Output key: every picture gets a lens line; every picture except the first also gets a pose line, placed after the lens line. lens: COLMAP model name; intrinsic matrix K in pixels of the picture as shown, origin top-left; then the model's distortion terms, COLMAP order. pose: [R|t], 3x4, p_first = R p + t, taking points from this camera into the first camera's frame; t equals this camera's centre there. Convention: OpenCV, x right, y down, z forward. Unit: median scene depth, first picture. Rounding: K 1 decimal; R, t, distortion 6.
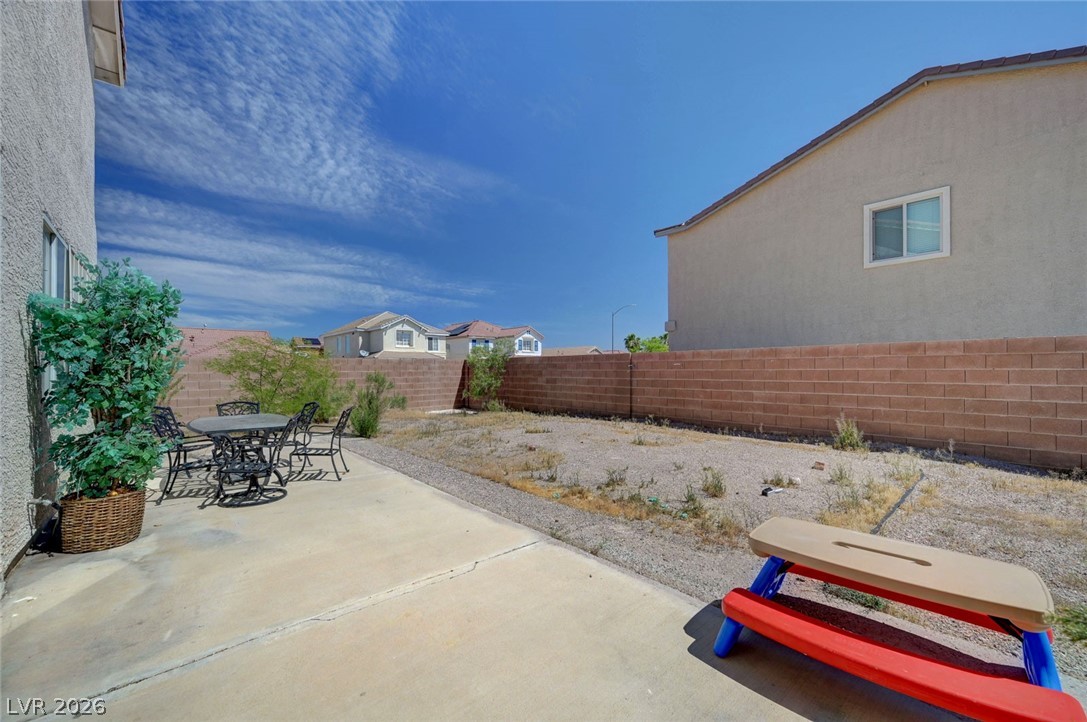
lens RADIAL K [[431.8, 0, 547.3], [0, 431.8, 368.1], [0, 0, 1]] dist [0.002150, 0.000403]
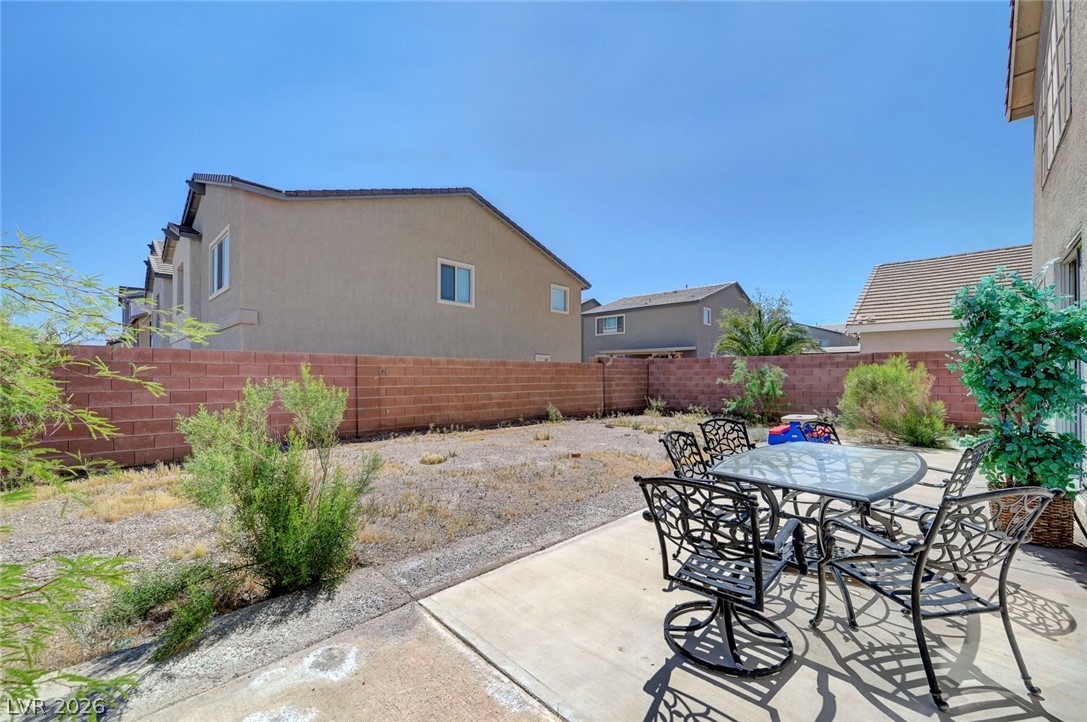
lens RADIAL K [[434.2, 0, 543.5], [0, 434.2, 367.4], [0, 0, 1]] dist [0.000387, 0.000275]
pose [[-0.064501, 0.023292, 0.997646, -0.733330], [-0.004300, 0.999712, -0.023618, 0.006799], [-0.997908, -0.005813, -0.064383, 0.833947]]
